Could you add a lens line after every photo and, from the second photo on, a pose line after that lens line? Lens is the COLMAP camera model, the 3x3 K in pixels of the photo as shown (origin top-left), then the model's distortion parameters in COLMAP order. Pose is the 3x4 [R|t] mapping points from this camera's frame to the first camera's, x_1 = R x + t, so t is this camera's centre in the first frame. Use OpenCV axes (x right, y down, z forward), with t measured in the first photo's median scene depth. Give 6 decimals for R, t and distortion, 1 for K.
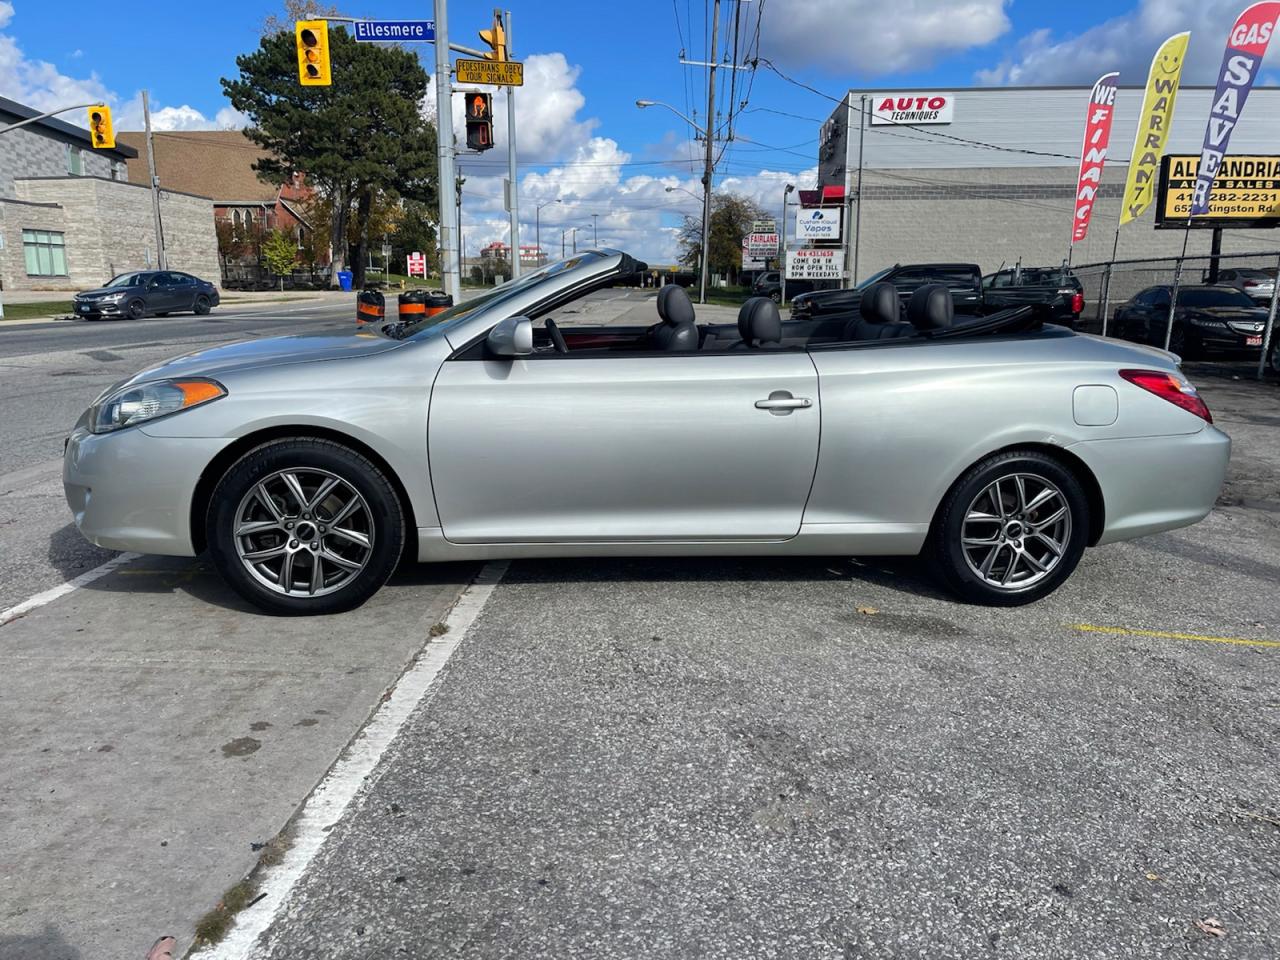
lens RADIAL K [[975.3, 0, 634.1], [0, 975.3, 485.8], [0, 0, 1]] dist [0.075939, -0.108305]
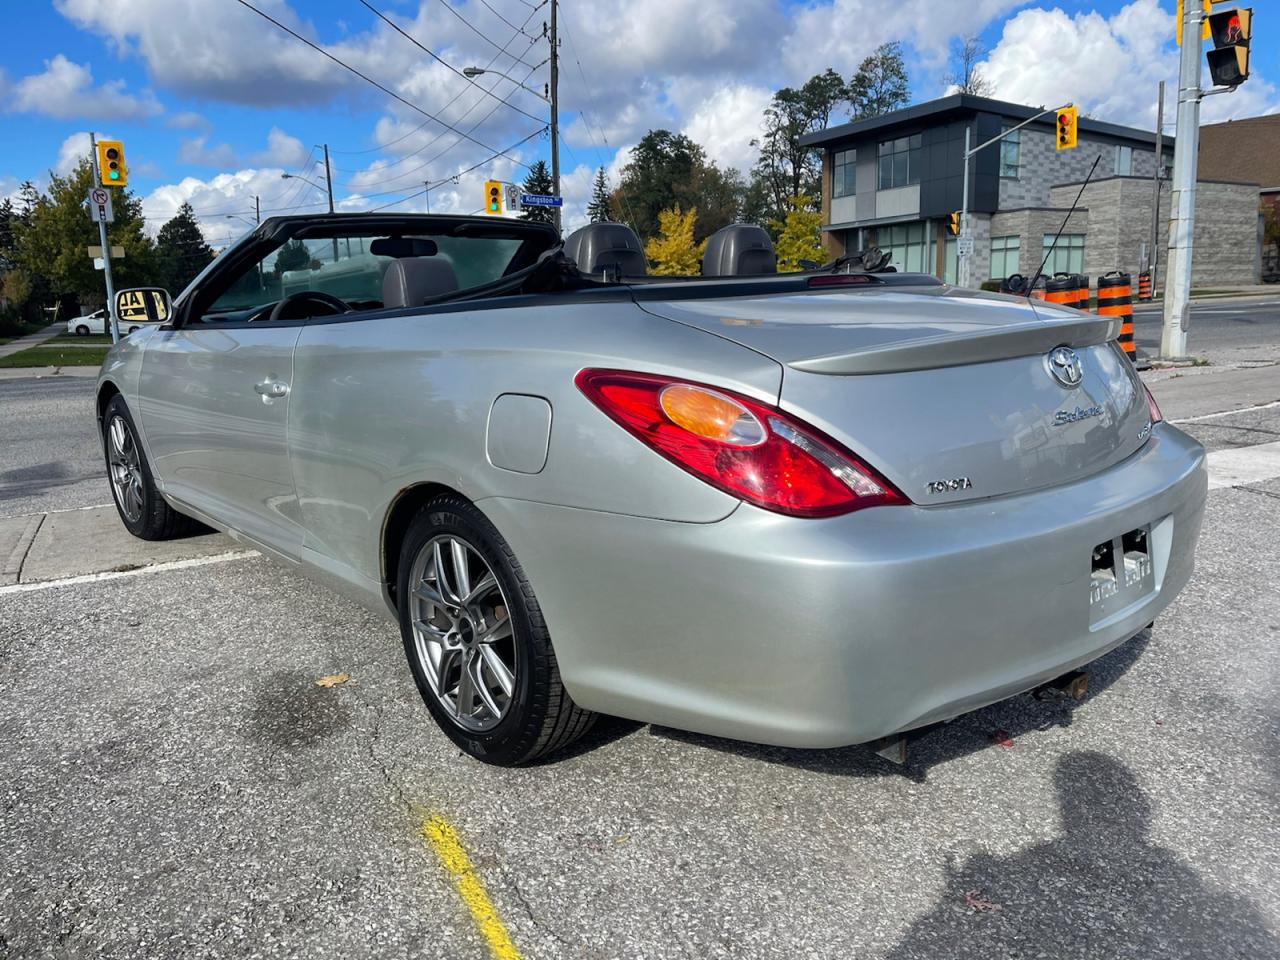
lens RADIAL K [[984.0, 0, 637.4], [0, 984.0, 465.7], [0, 0, 1]] dist [0.080918, -0.108996]
pose [[0.528959, 0.119565, -0.840182, 0.097601], [-0.138266, 0.988939, 0.053685, -0.009017], [0.837308, 0.087771, 0.539640, 0.075250]]
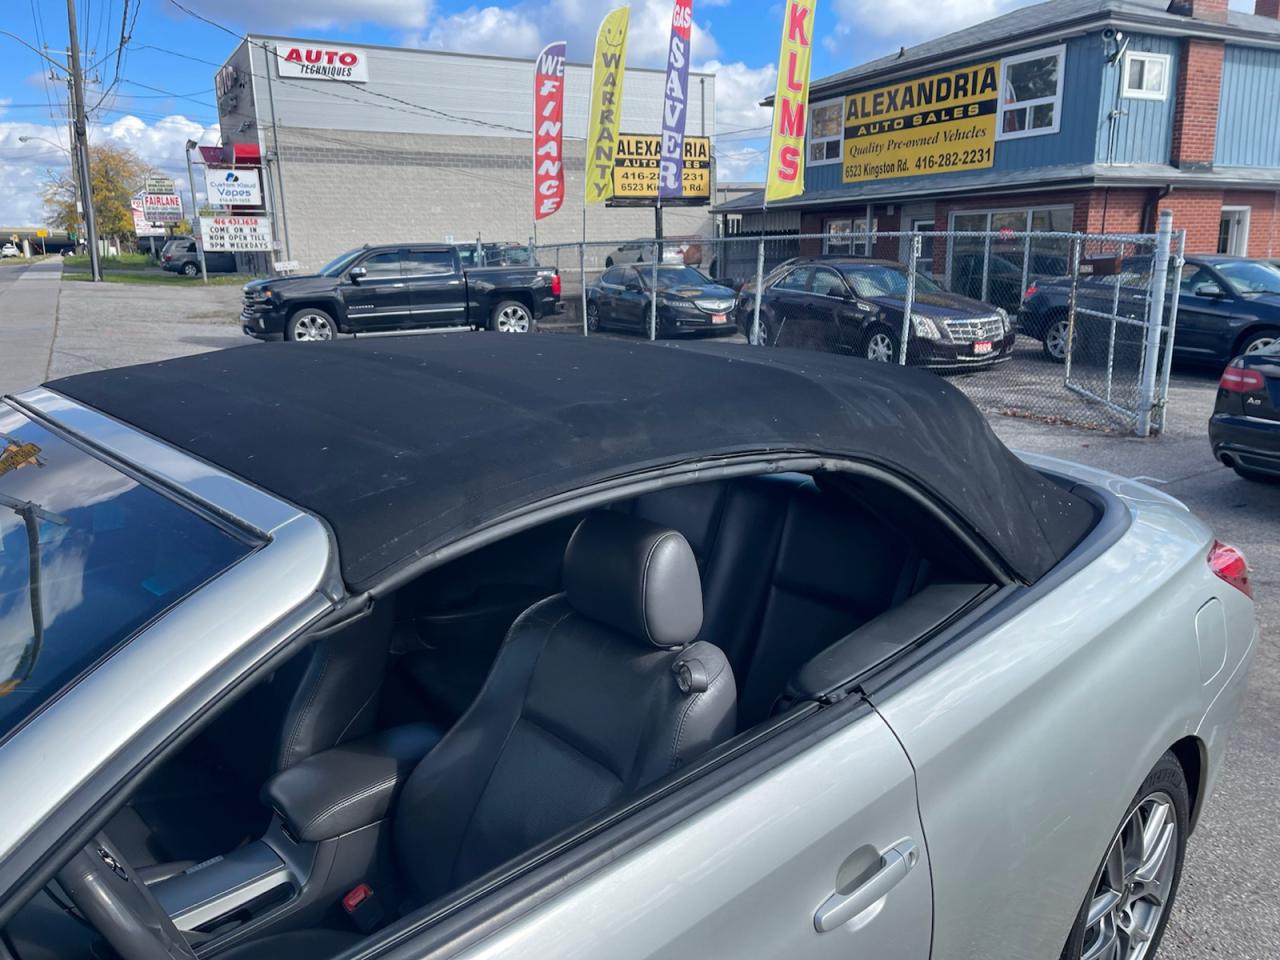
lens RADIAL K [[975.3, 0, 634.1], [0, 975.3, 485.8], [0, 0, 1]] dist [0.075939, -0.108305]
pose [[0.842106, -0.140987, 0.520557, -0.006839], [0.121464, 0.990007, 0.071640, -0.024325], [-0.525456, 0.002901, 0.850816, 0.069966]]
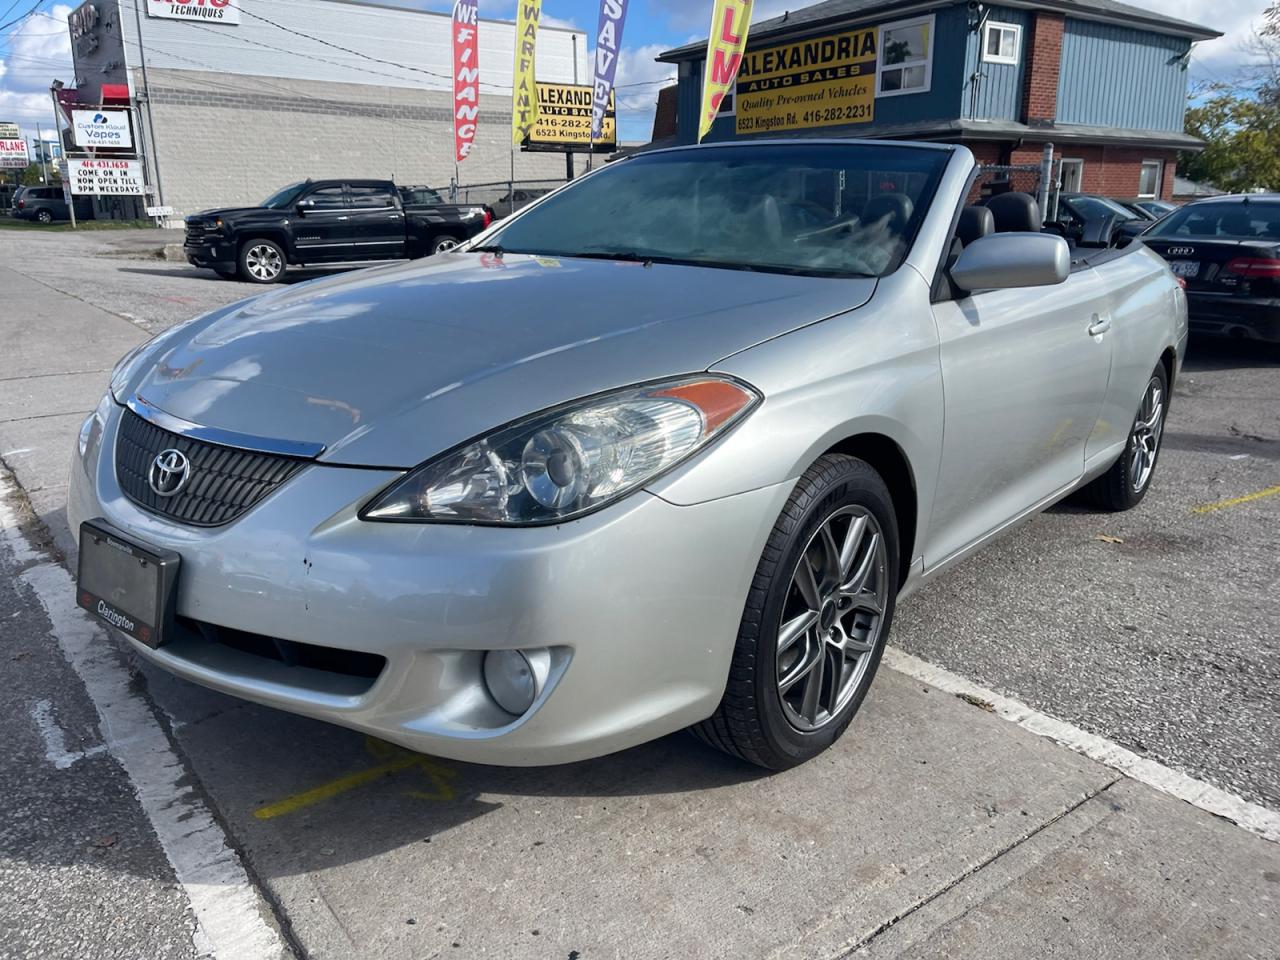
lens RADIAL K [[984.0, 0, 637.4], [0, 984.0, 465.7], [0, 0, 1]] dist [0.080918, -0.108996]
pose [[0.746670, -0.171529, 0.642699, -0.069902], [0.135664, 0.985142, 0.105312, -0.010548], [-0.651214, 0.008558, 0.758846, 0.055727]]
